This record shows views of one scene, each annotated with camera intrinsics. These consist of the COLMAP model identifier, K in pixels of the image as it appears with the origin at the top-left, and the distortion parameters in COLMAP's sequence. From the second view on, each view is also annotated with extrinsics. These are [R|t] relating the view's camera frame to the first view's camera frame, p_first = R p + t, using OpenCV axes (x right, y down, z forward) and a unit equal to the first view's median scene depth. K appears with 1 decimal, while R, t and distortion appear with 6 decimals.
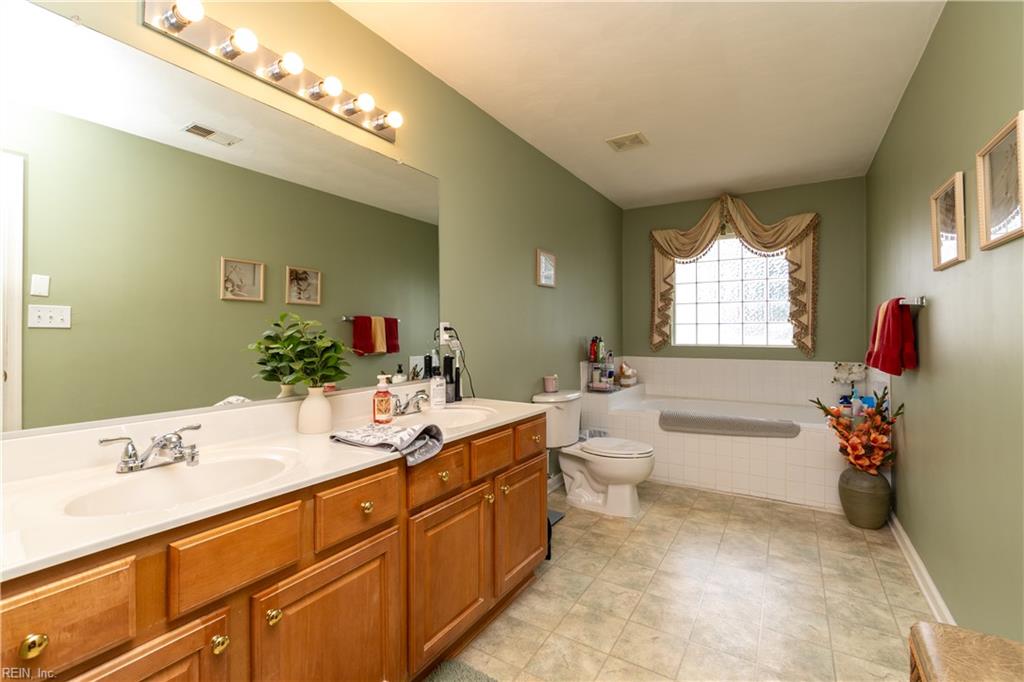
lens RADIAL K [[439.2, 0, 510.1], [0, 439.2, 332.5], [0, 0, 1]] dist [-0.001625, 0.000328]
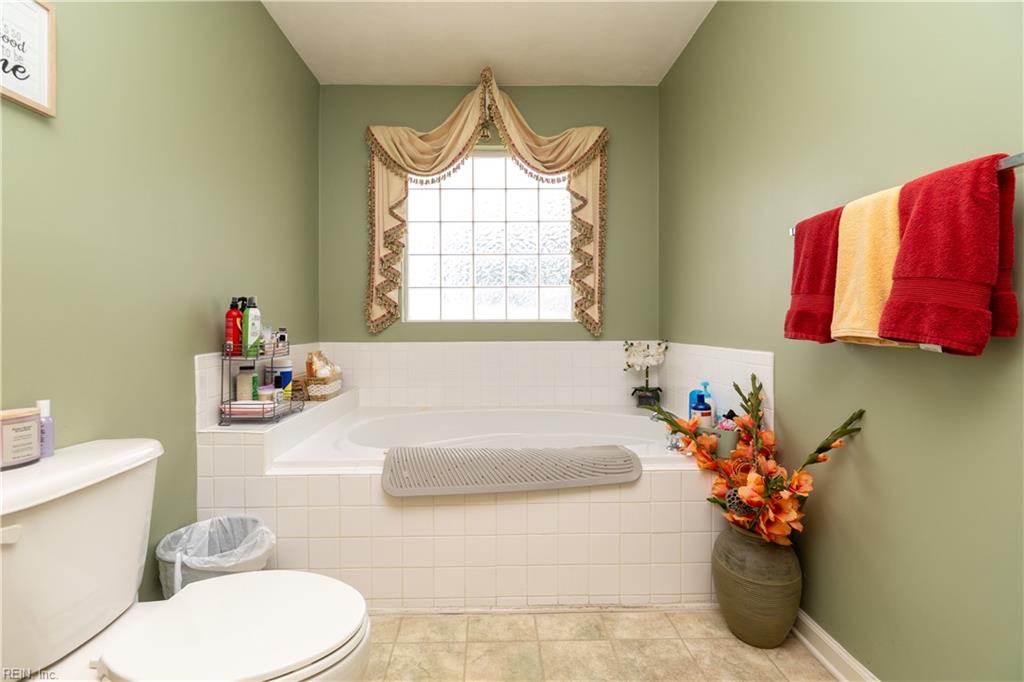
lens RADIAL K [[439.2, 0, 501.9], [0, 439.2, 324.3], [0, 0, 1]] dist [-0.001625, 0.000328]
pose [[0.826443, -0.000172, 0.563021, 0.164762], [-0.000252, 1.000000, 0.000674, 0.036930], [-0.563021, -0.000699, 0.826443, 0.493451]]
